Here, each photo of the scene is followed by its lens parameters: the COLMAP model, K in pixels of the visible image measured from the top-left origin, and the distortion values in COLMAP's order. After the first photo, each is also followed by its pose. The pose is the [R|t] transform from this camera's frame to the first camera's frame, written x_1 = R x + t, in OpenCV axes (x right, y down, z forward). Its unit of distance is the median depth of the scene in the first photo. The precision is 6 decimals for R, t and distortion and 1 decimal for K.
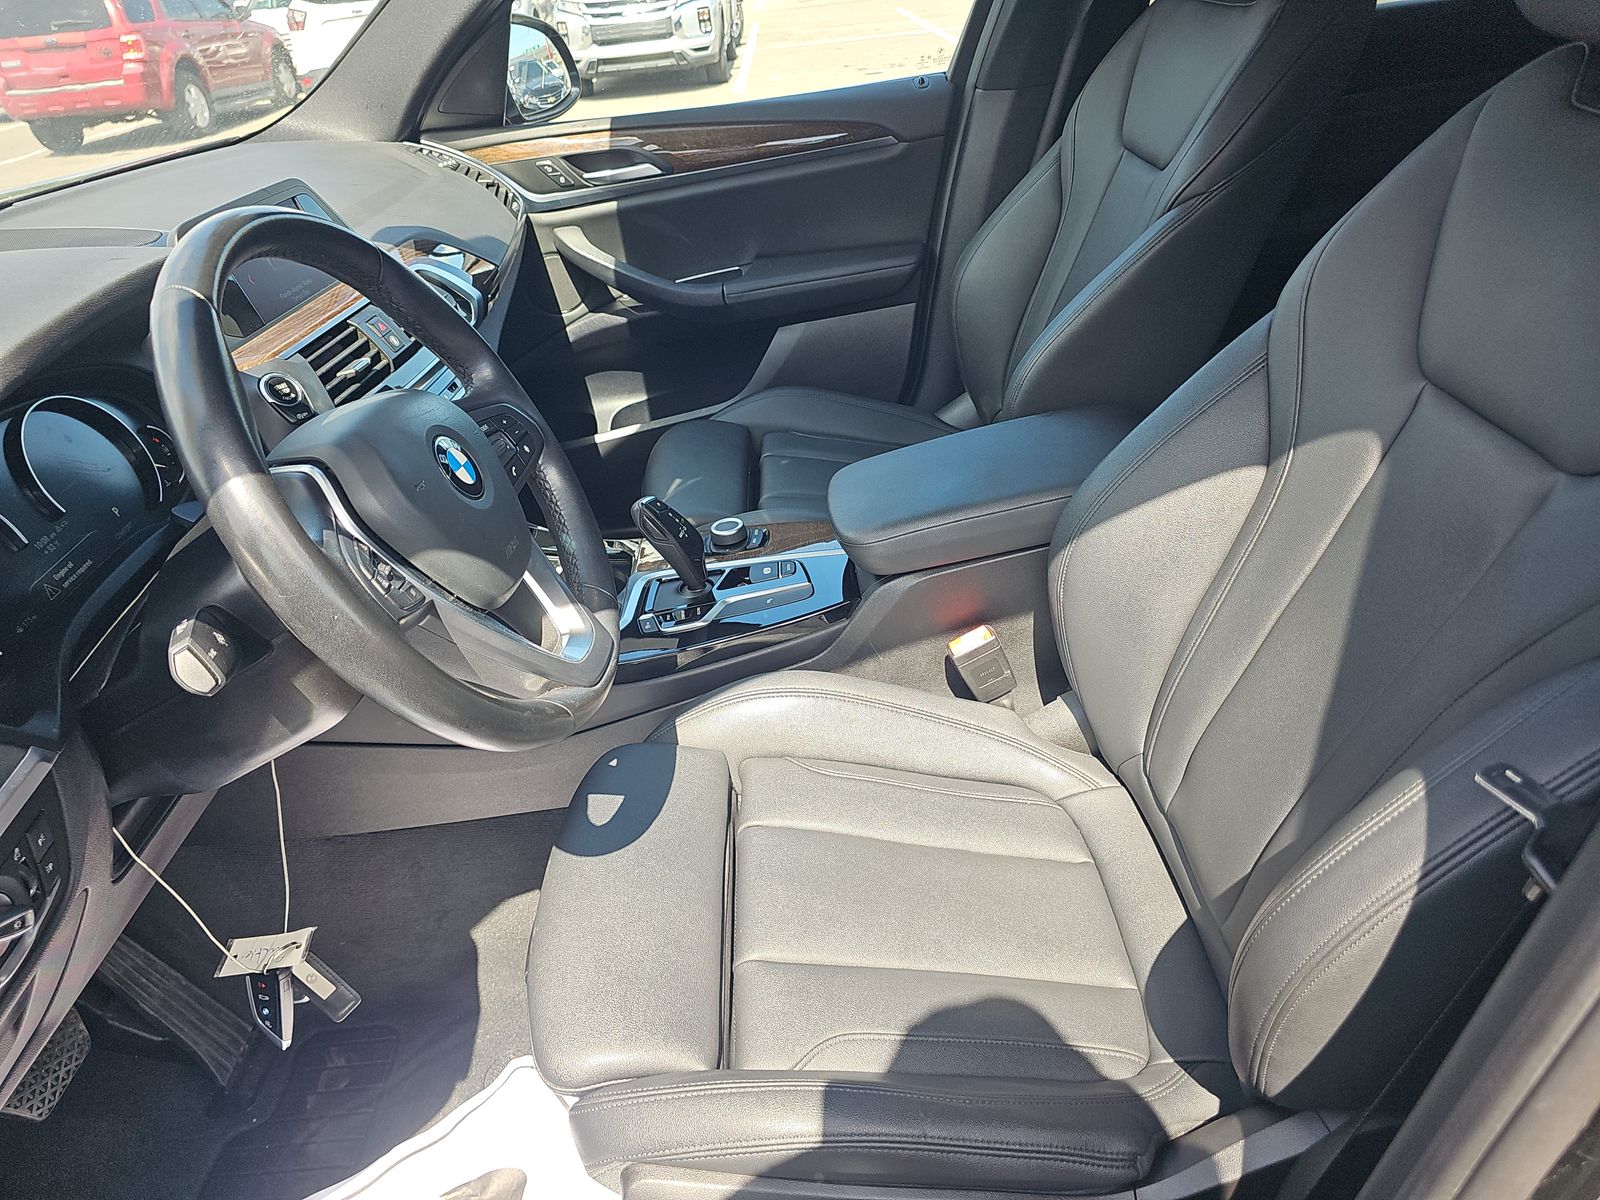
lens RADIAL K [[1064.6, 0, 806.7], [0, 1064.6, 598.7], [0, 0, 1]] dist [0.016300, -0.024819]
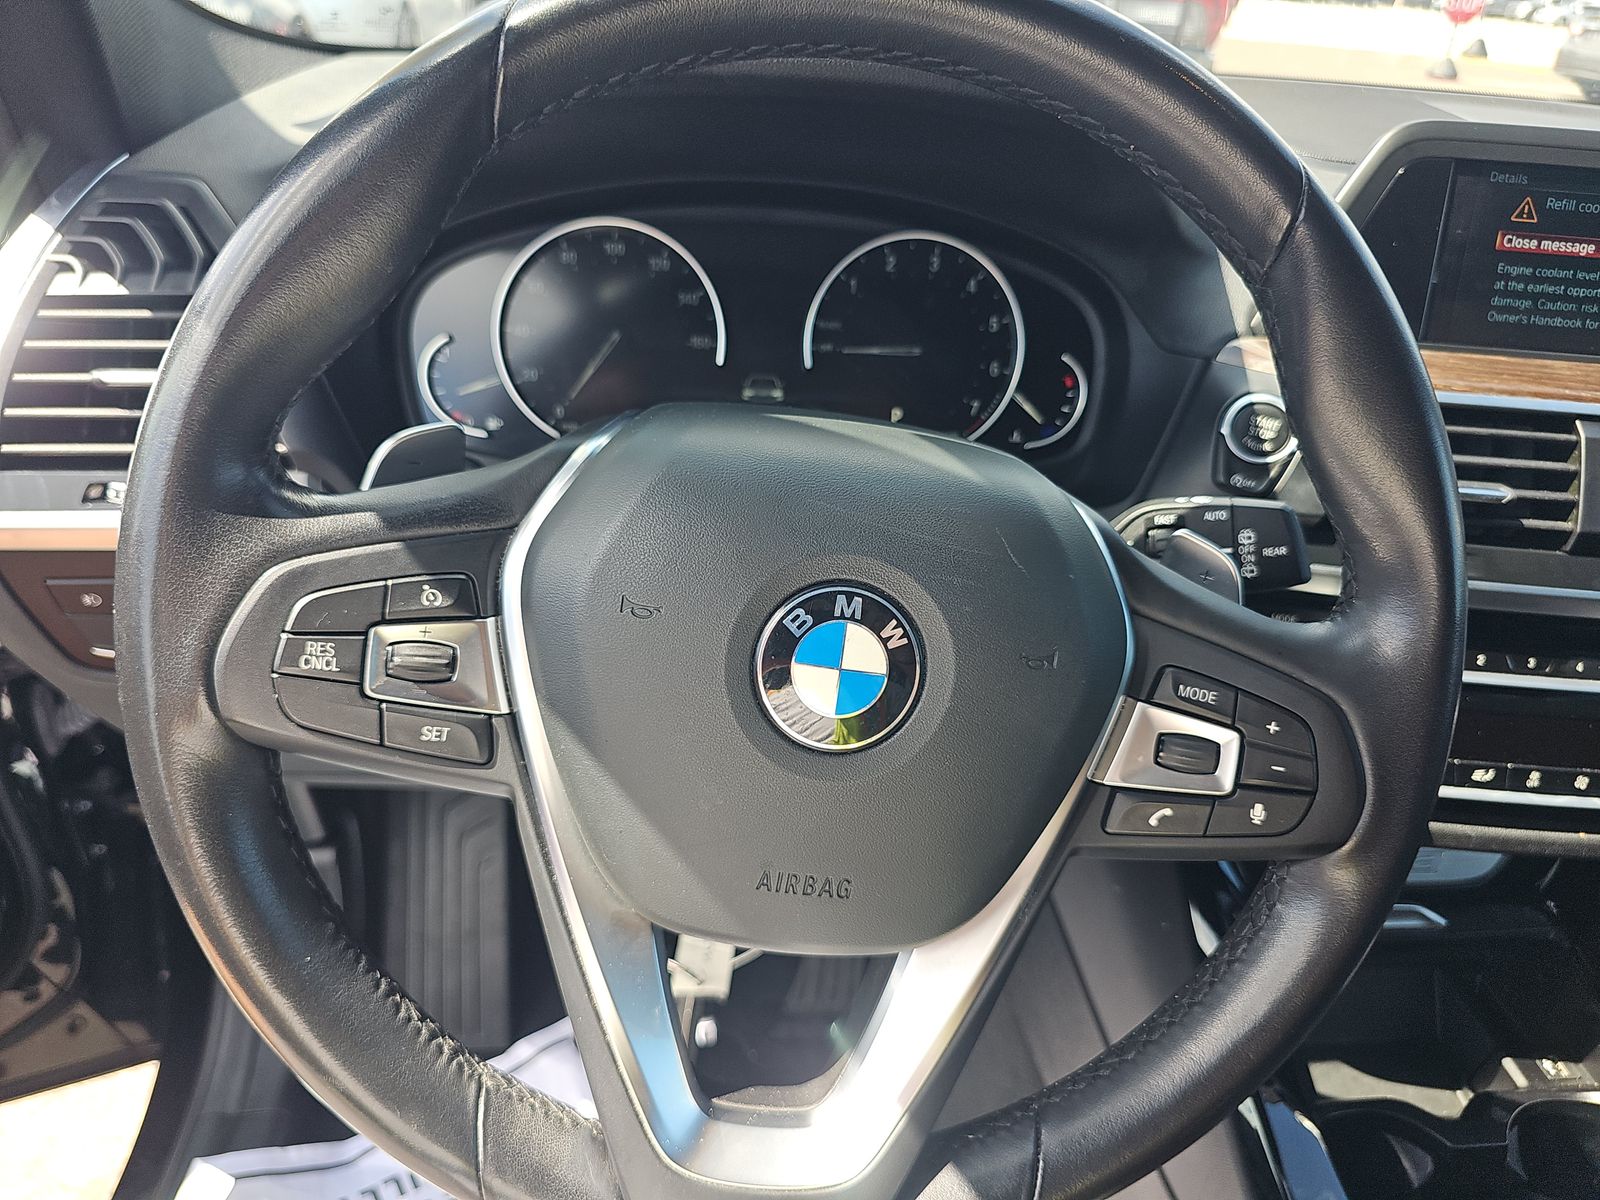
lens RADIAL K [[1064.6, 0, 789.5], [0, 1064.6, 617.3], [0, 0, 1]] dist [0.016300, -0.024819]
pose [[0.050533, 0.592411, -0.804050, -0.004473], [-0.586247, 0.669377, 0.456342, -0.121185], [0.808555, 0.448312, 0.381125, 0.324973]]
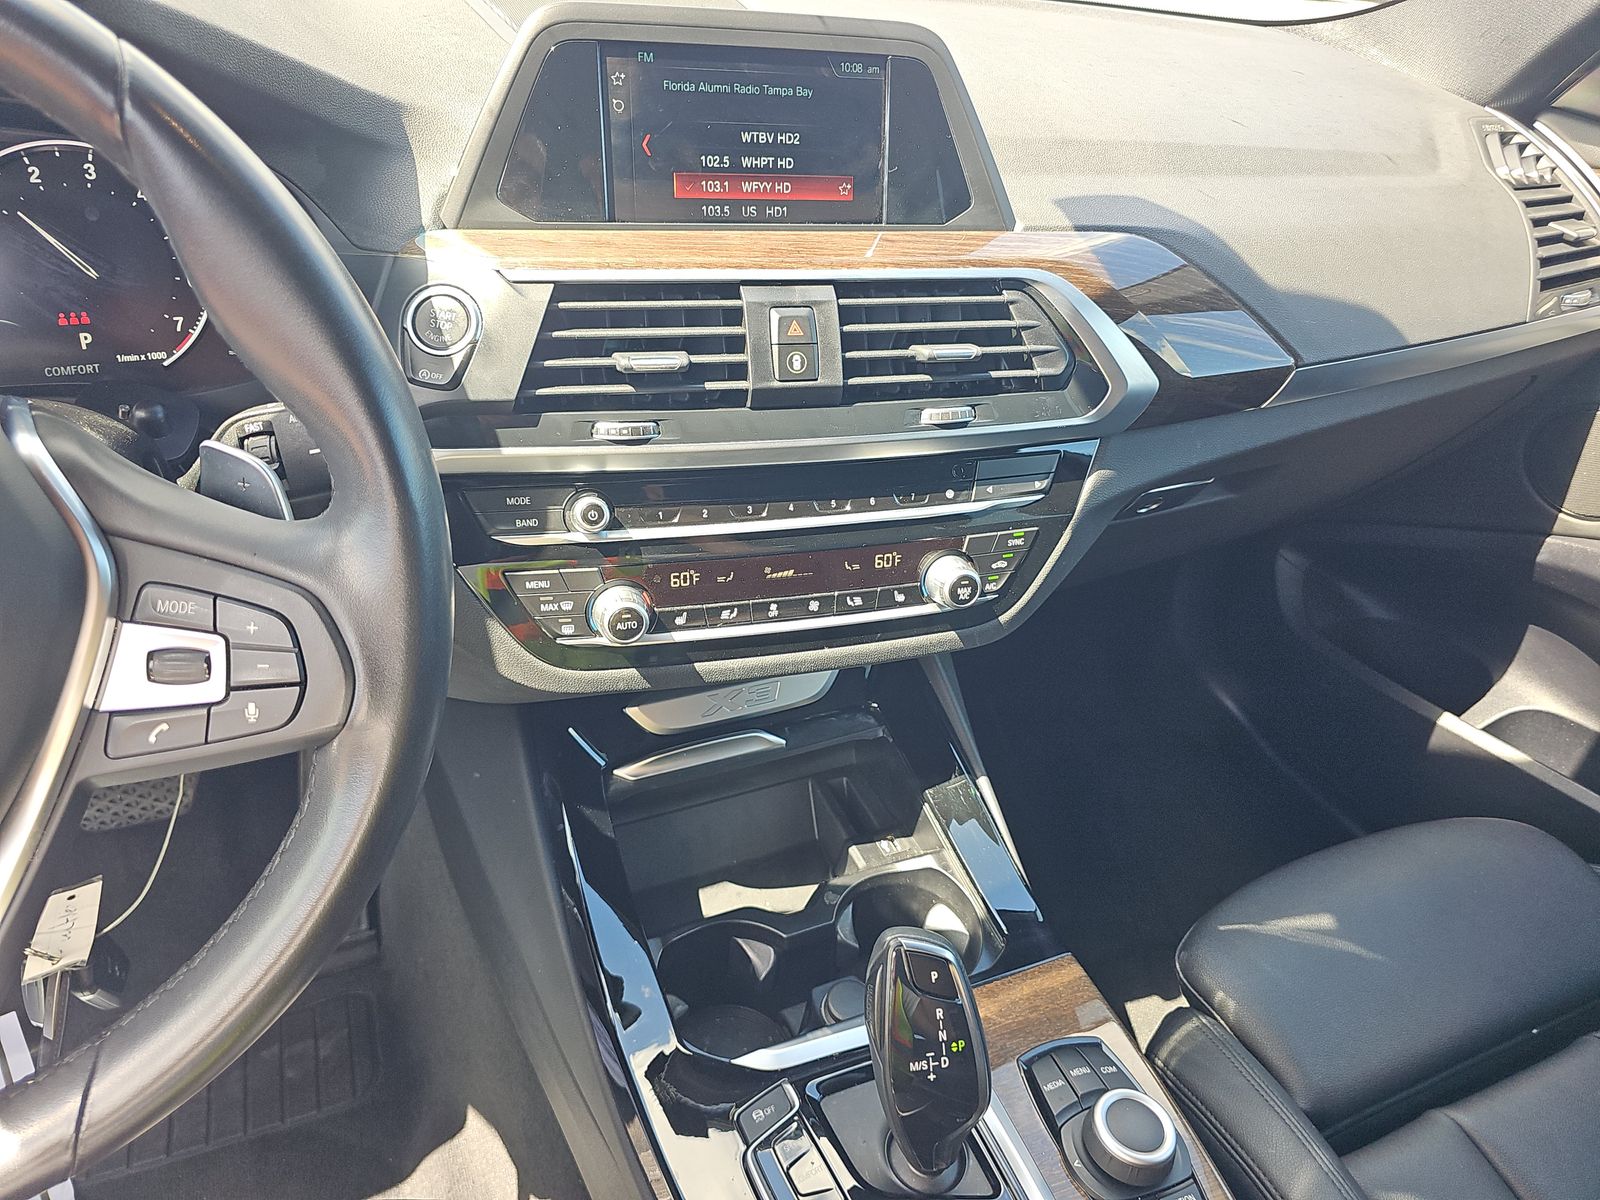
lens RADIAL K [[1064.6, 0, 799.2], [0, 1064.6, 598.3], [0, 0, 1]] dist [0.016300, -0.024819]
pose [[0.360390, 0.622670, -0.694551, 0.026876], [-0.592076, 0.728064, 0.345497, -0.199609], [0.720808, 0.286714, 0.631055, 0.418150]]
